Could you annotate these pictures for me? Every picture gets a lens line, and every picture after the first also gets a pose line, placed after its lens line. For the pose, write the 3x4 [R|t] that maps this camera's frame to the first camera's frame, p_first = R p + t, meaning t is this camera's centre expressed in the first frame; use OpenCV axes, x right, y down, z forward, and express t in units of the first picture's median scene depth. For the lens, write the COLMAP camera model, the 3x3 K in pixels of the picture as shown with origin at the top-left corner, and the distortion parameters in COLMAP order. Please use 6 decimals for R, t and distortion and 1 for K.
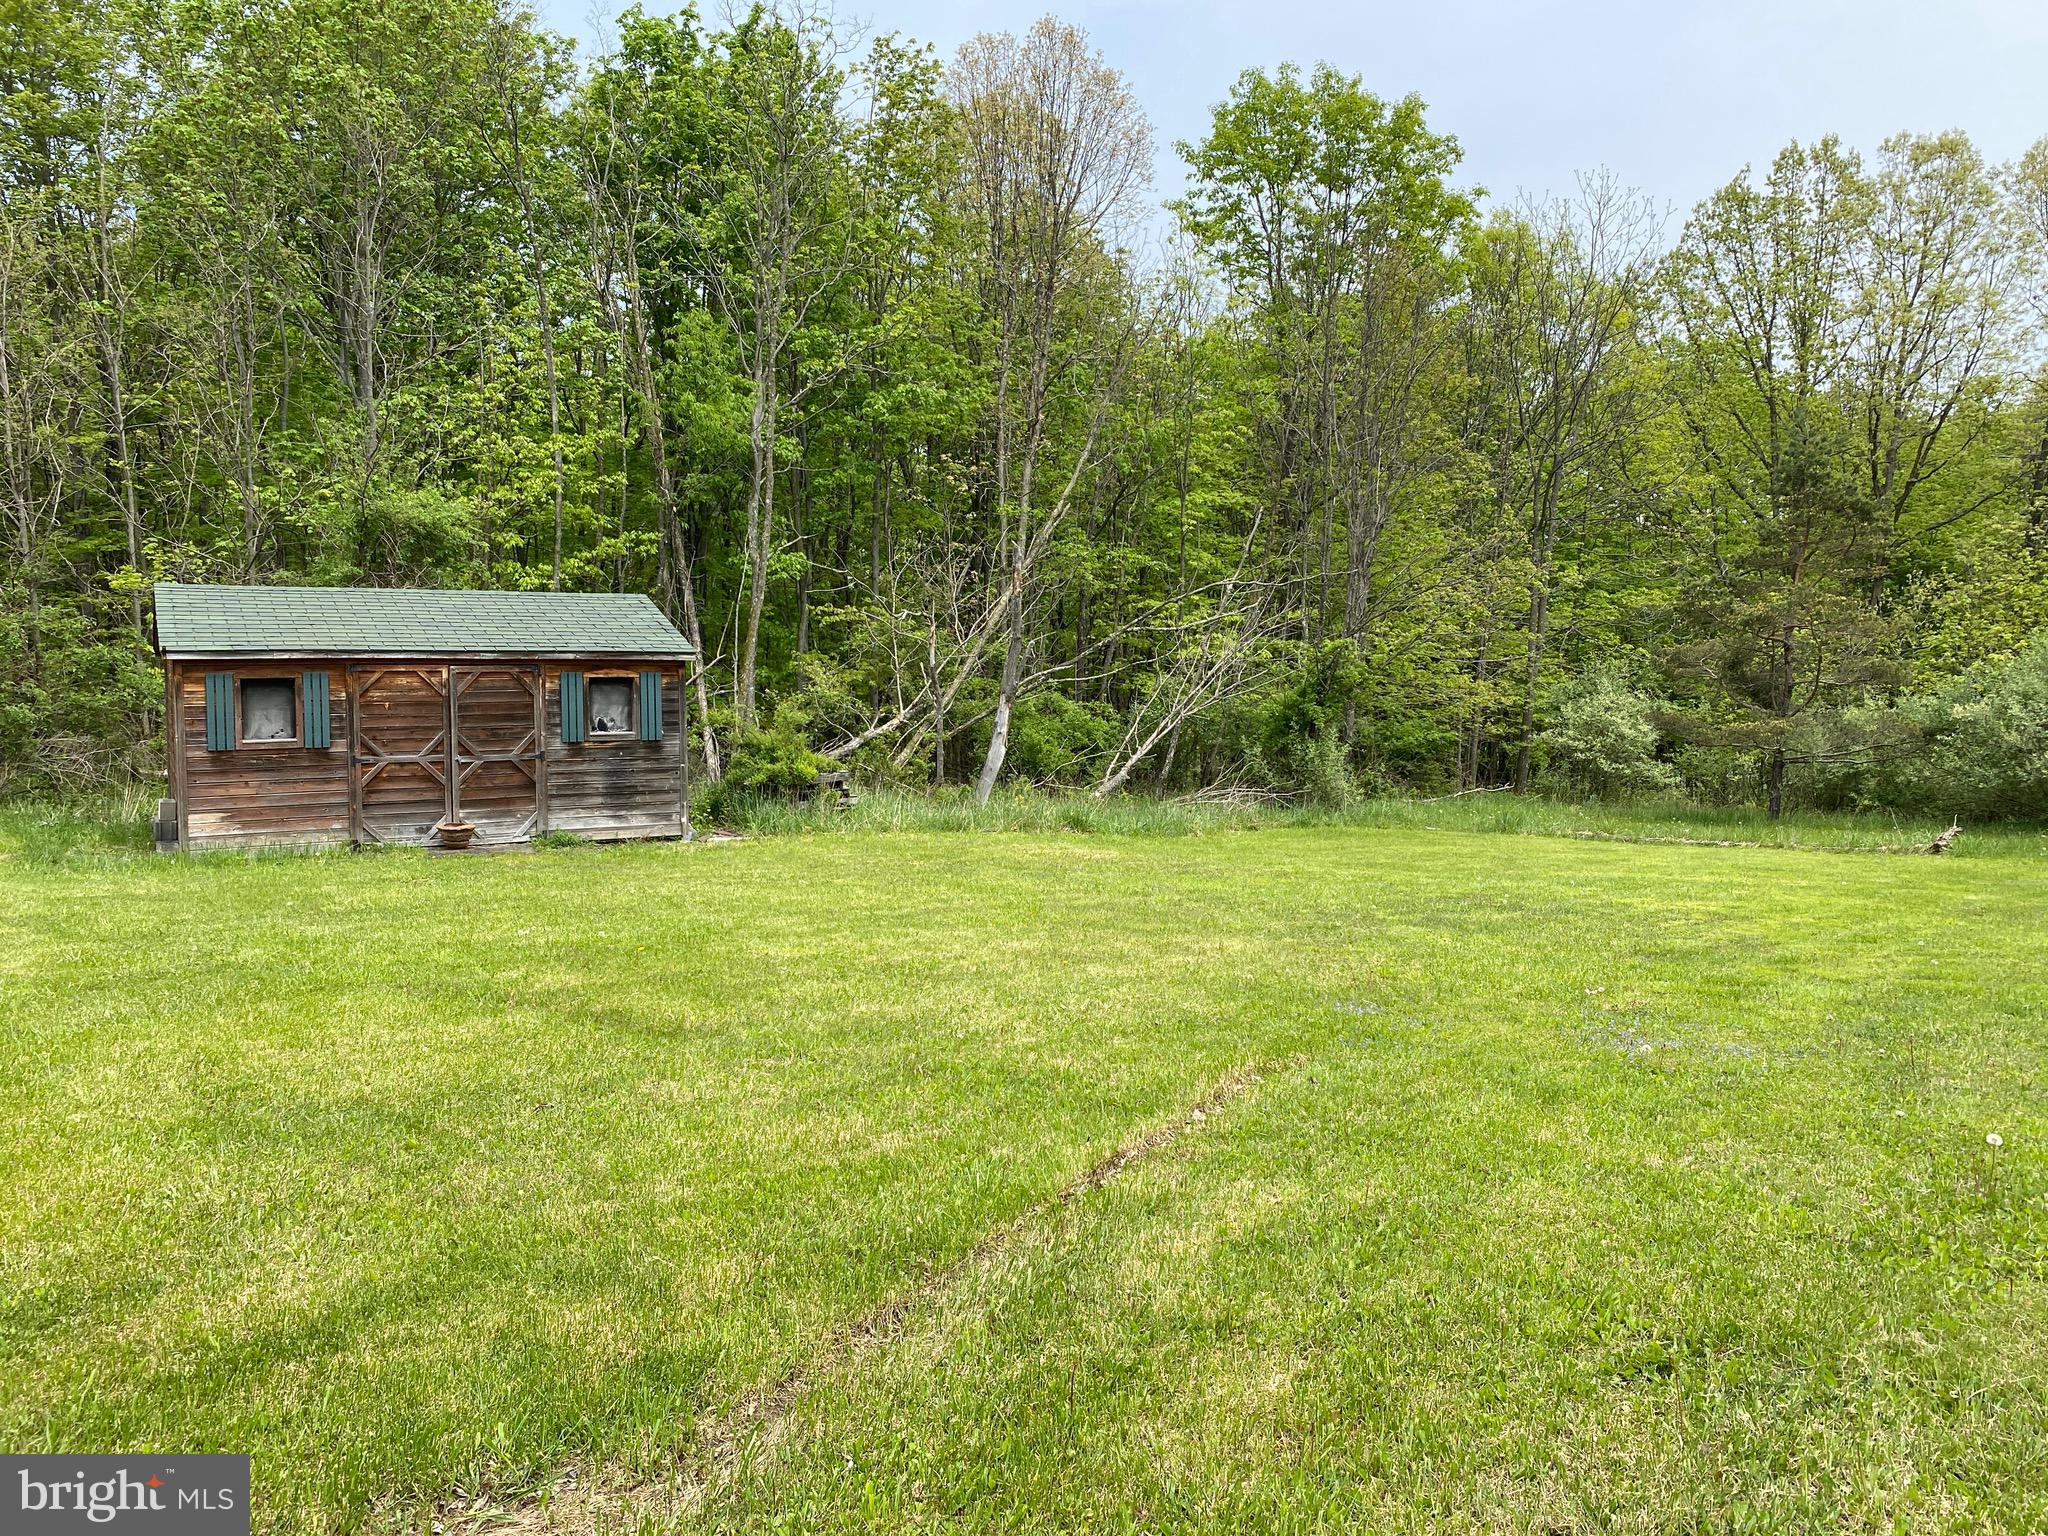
lens RADIAL K [[1555.1, 0, 1011.4], [0, 1555.1, 763.4], [0, 0, 1]] dist [0.041201, -0.048301]
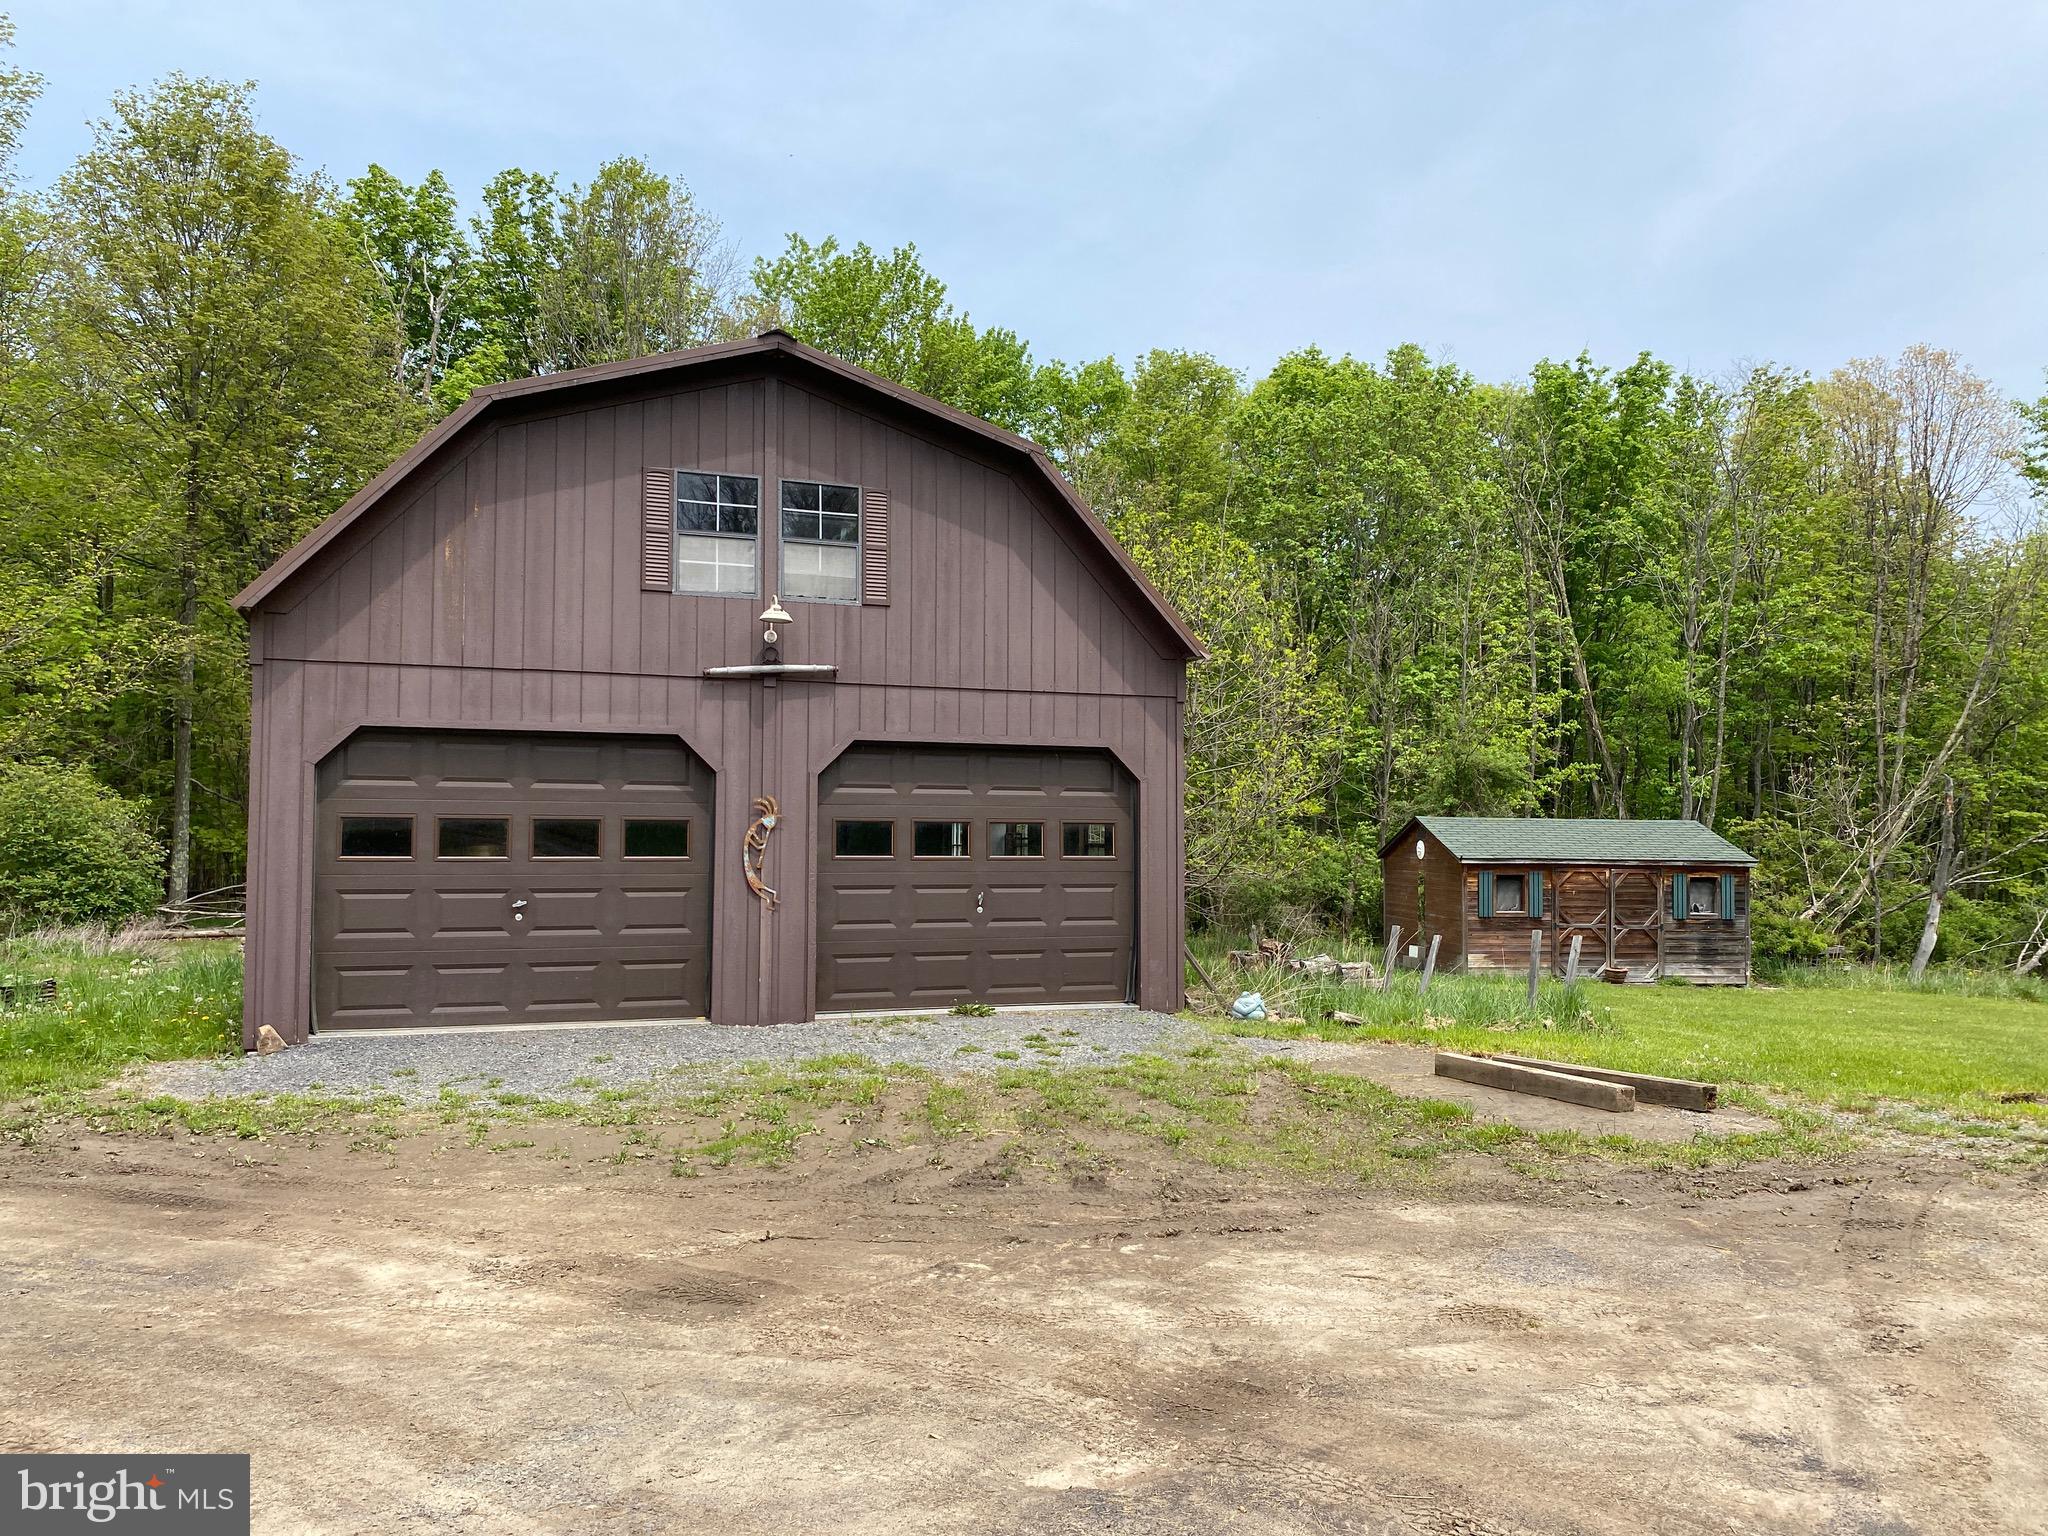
lens RADIAL K [[1555.1, 0, 1014.9], [0, 1555.1, 773.6], [0, 0, 1]] dist [0.041201, -0.048301]
pose [[0.919673, -0.006056, -0.392637, -0.267945], [-0.037818, 0.993867, -0.103910, 0.028408], [0.390859, 0.110412, 0.913805, -0.669112]]
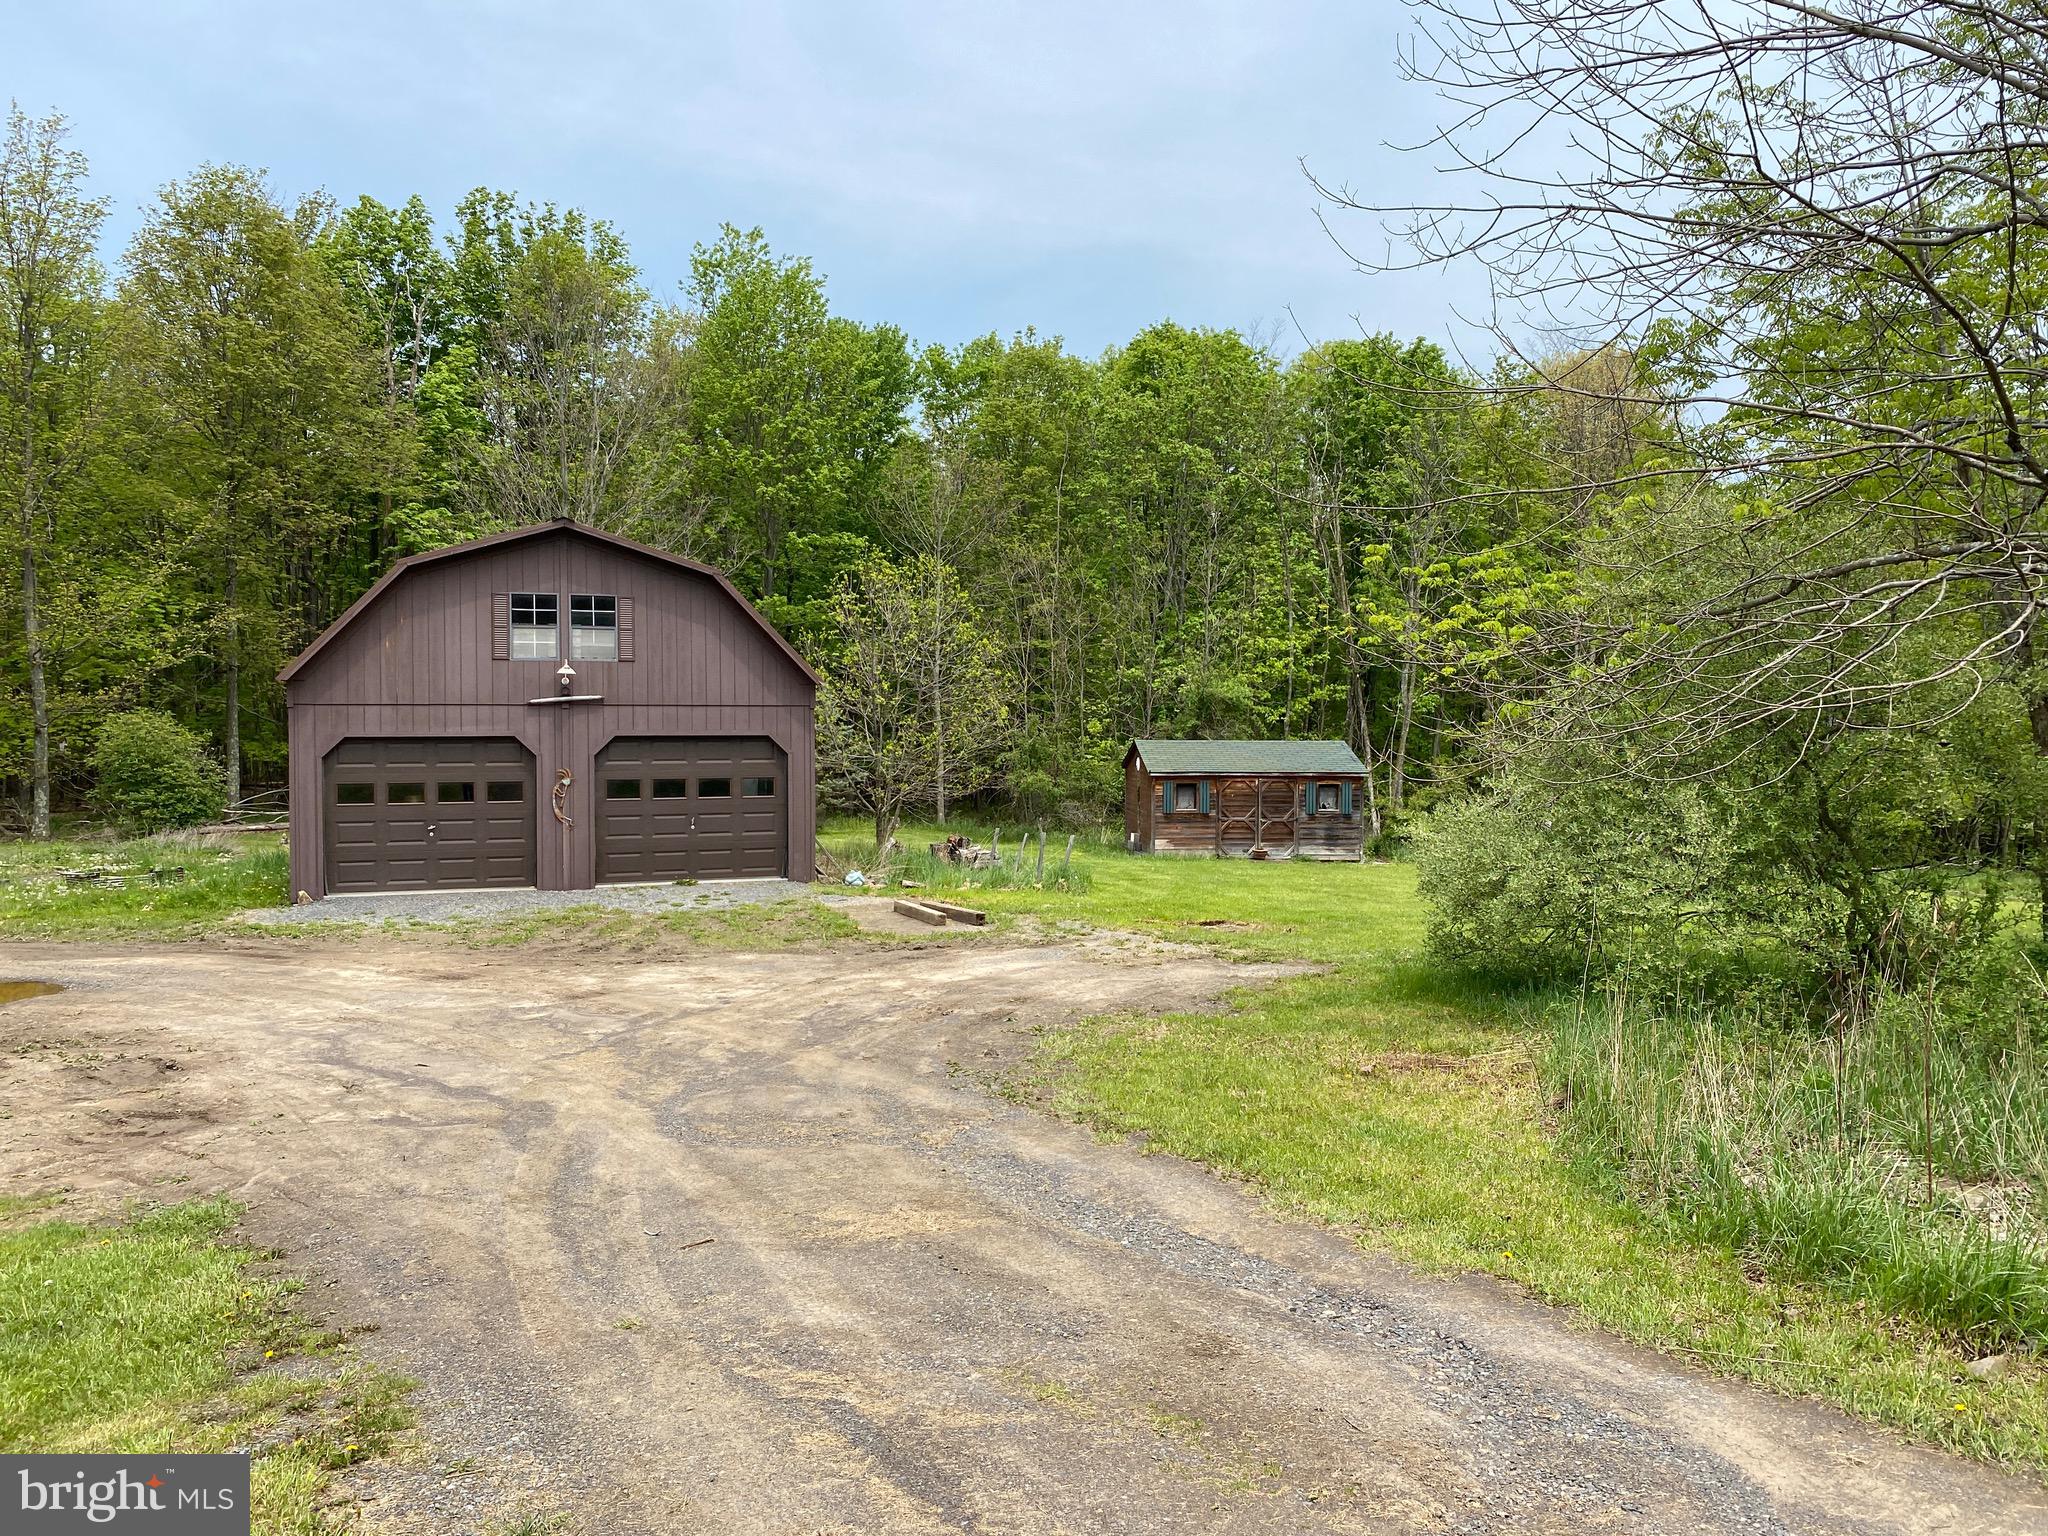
lens RADIAL K [[1555.1, 0, 1014.0], [0, 1555.1, 755.3], [0, 0, 1]] dist [0.041201, -0.048301]
pose [[0.913181, 0.015097, -0.407275, 0.212180], [-0.032096, 0.998874, -0.034937, -0.006004], [0.406289, 0.044976, 0.912637, -1.095456]]
